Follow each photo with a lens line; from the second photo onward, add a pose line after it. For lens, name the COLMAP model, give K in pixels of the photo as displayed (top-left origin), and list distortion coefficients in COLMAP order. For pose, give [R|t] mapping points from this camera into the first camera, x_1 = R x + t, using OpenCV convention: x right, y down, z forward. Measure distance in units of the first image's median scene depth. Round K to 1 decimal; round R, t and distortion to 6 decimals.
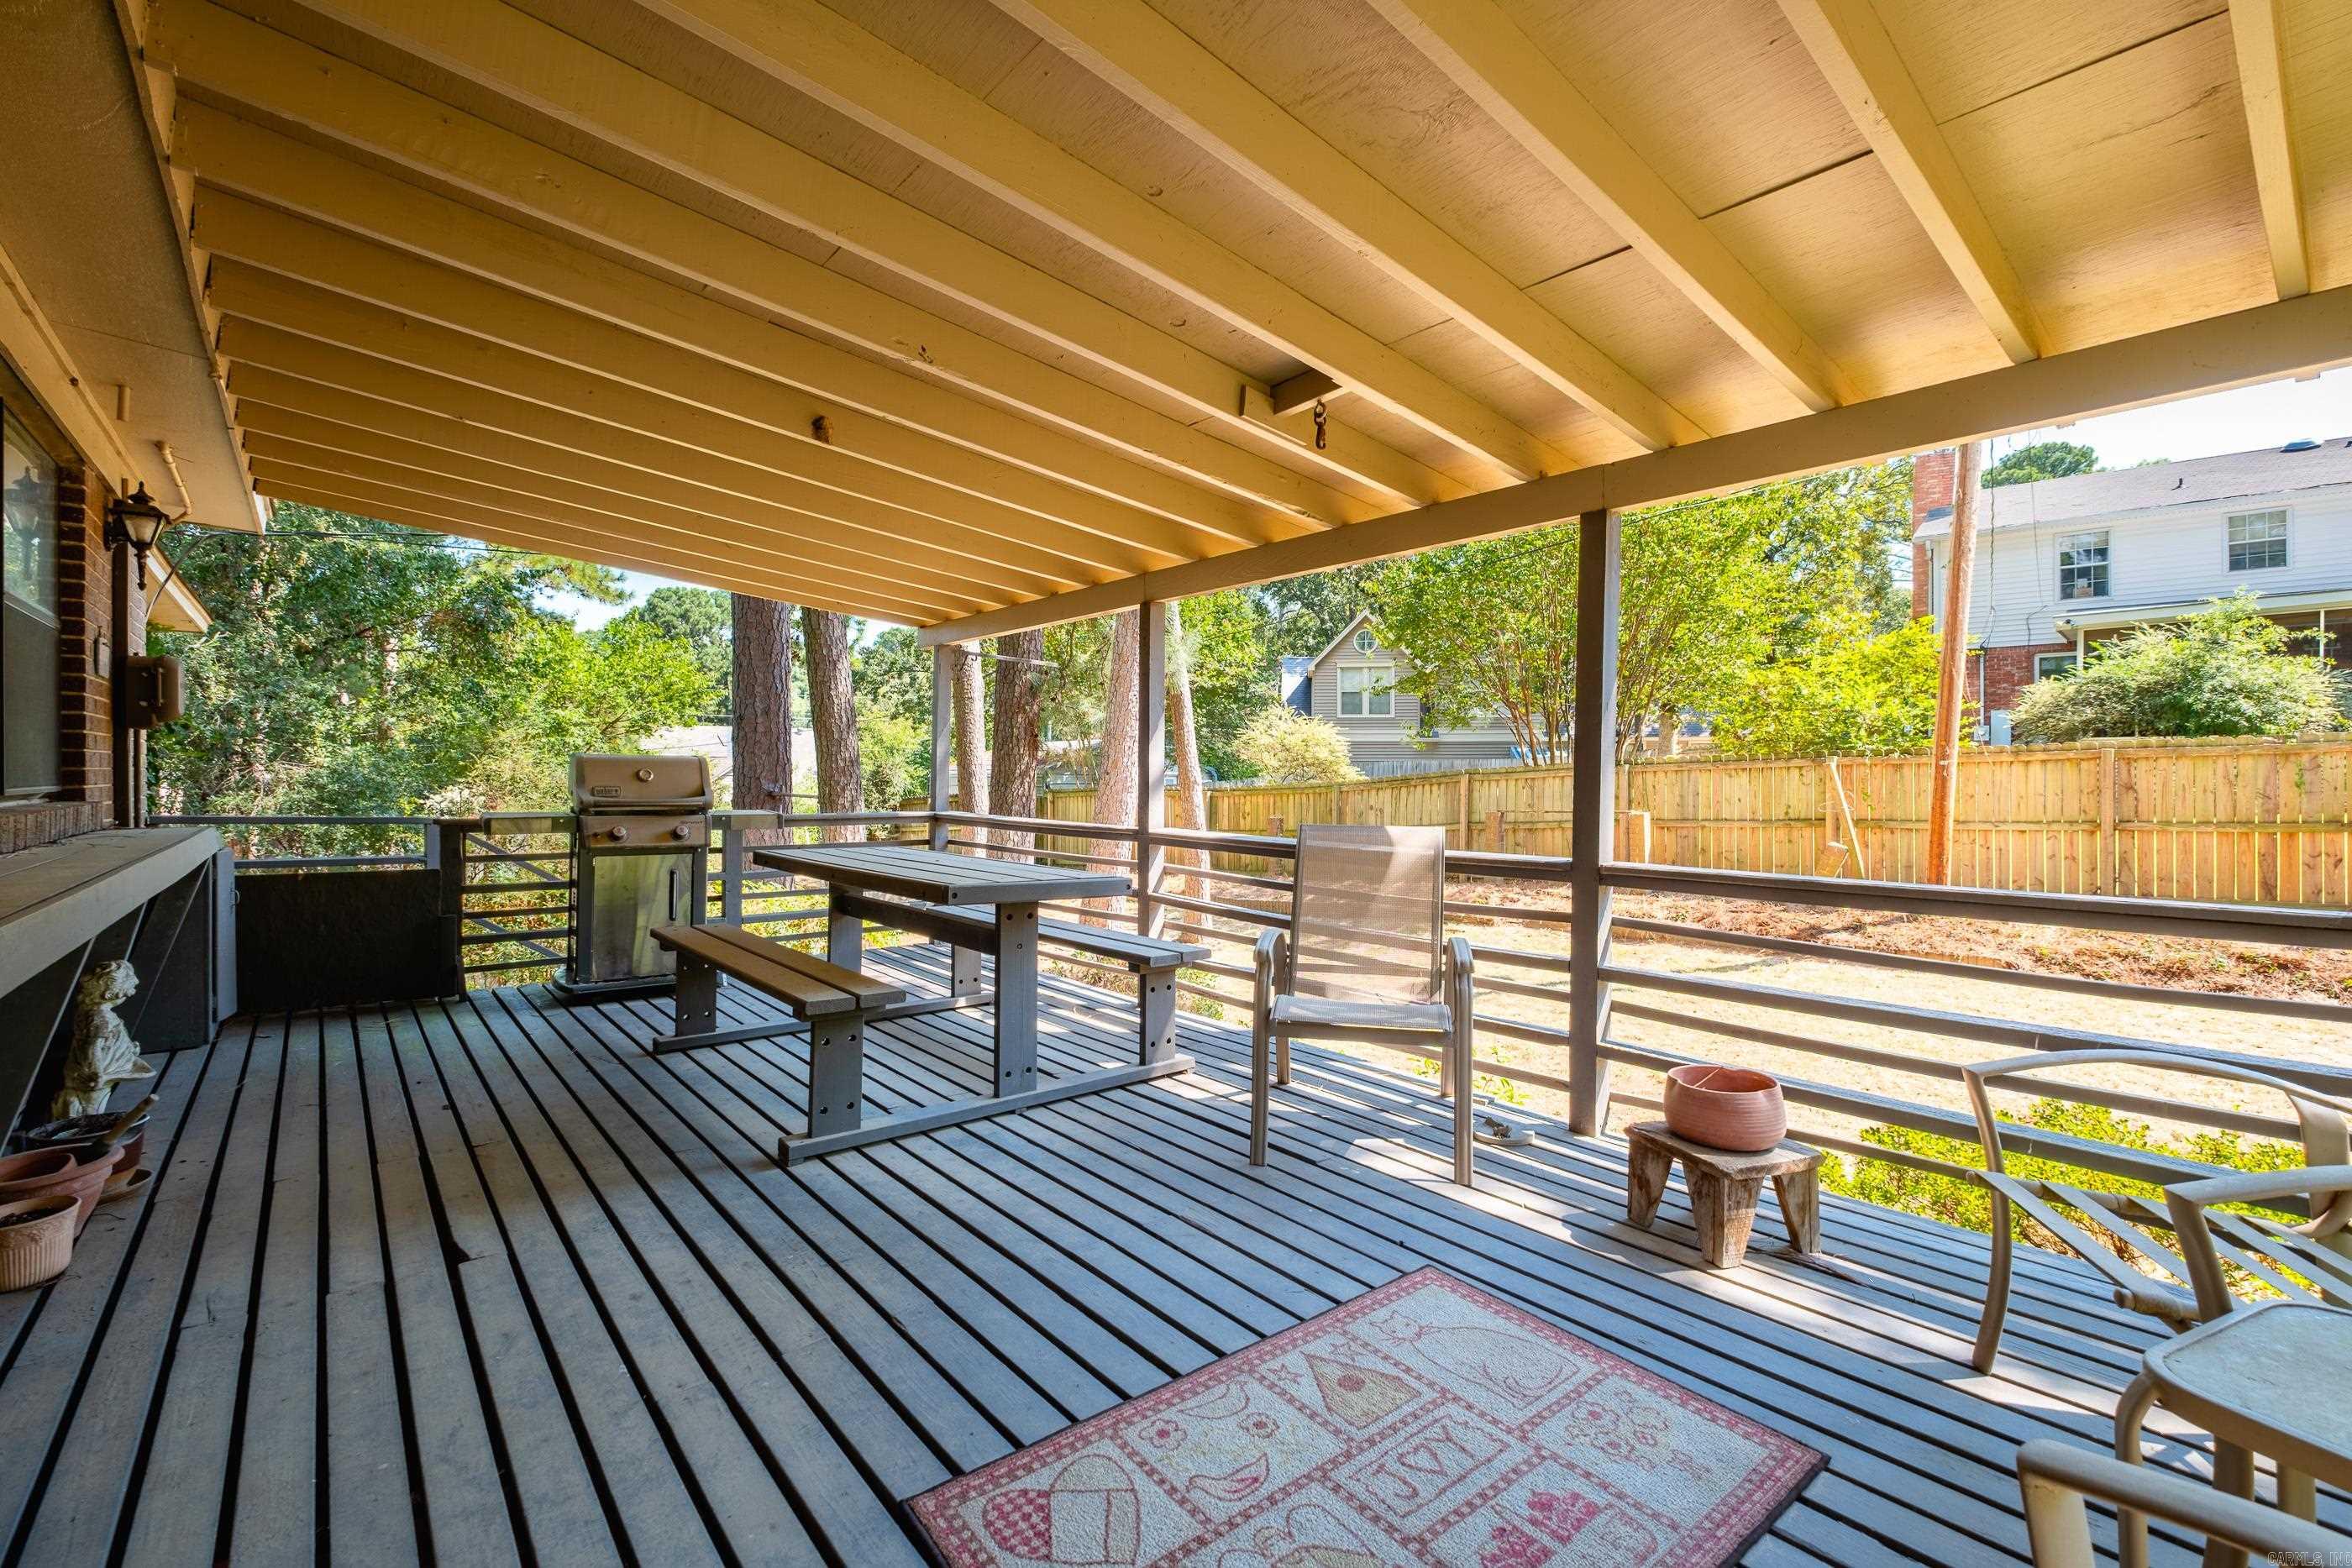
lens RADIAL K [[1029.2, 0, 1188.2], [0, 1029.2, 792.9], [0, 0, 1]] dist [-0.006088, -0.001355]
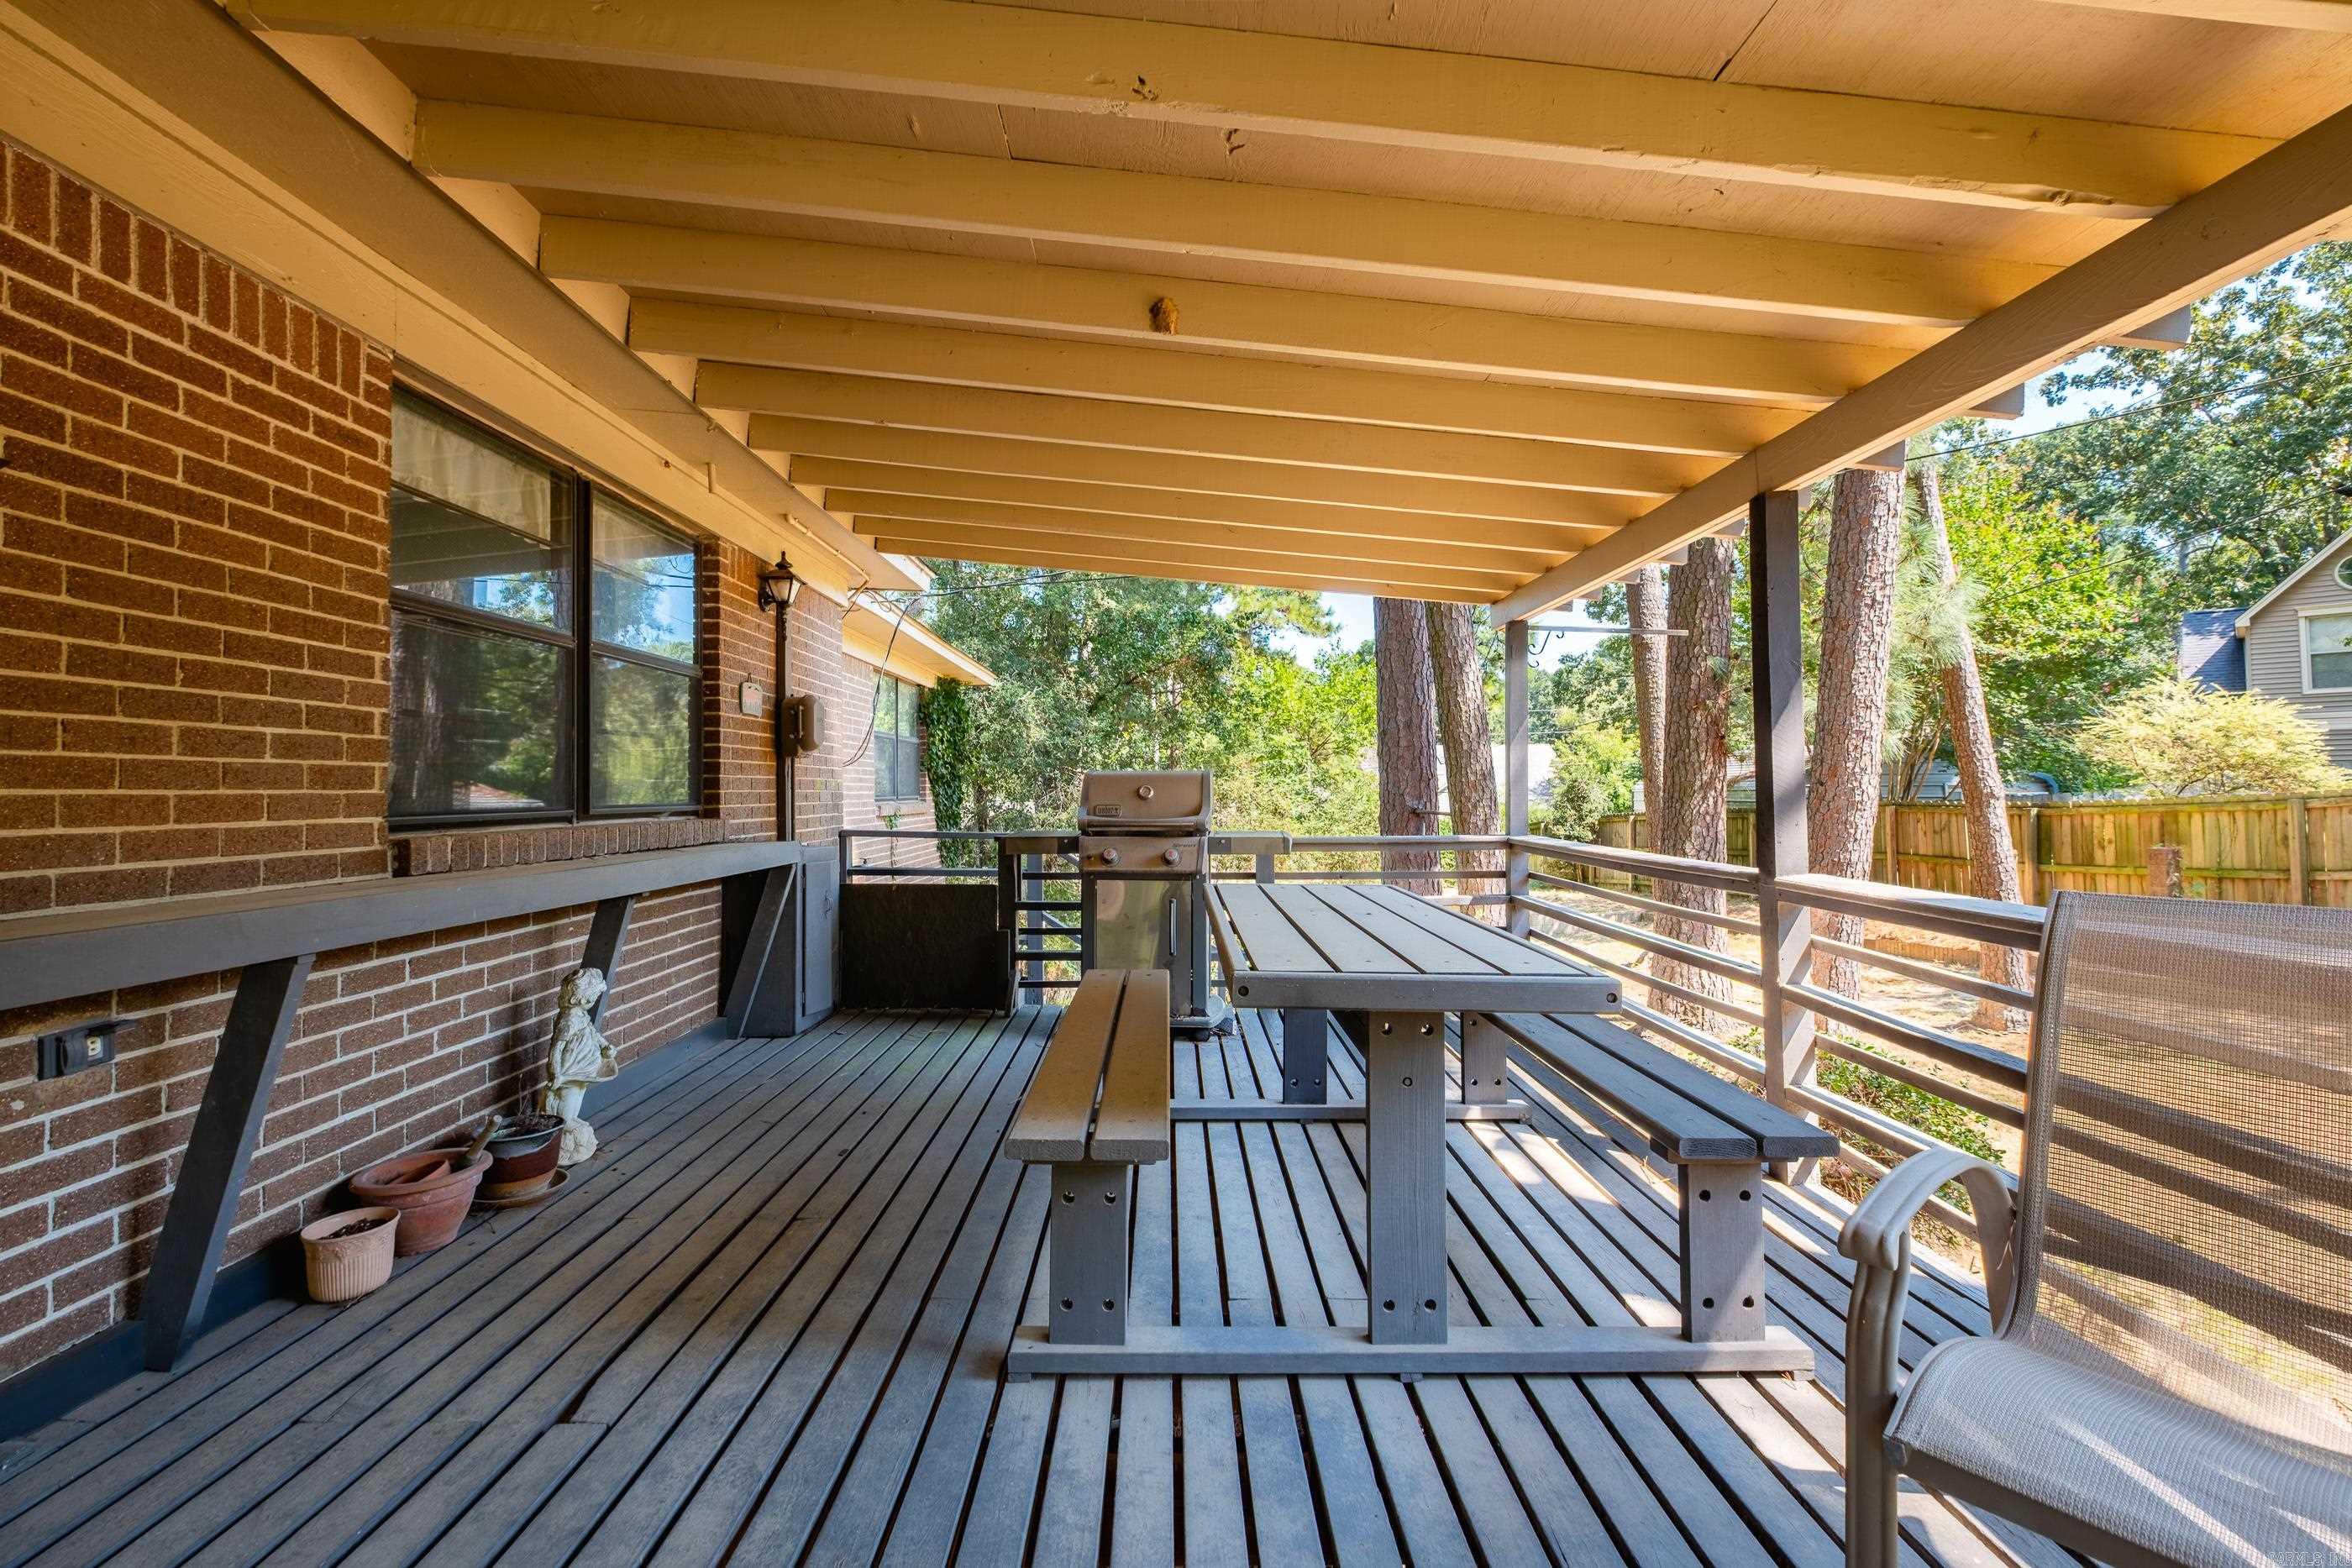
lens RADIAL K [[1029.2, 0, 1156.9], [0, 1029.2, 769.0], [0, 0, 1]] dist [-0.006088, -0.001355]
pose [[0.761883, -0.024567, -0.647248, 0.027723], [-0.000610, 0.999253, -0.038646, -0.001130], [0.647714, 0.029838, 0.761299, 0.123590]]
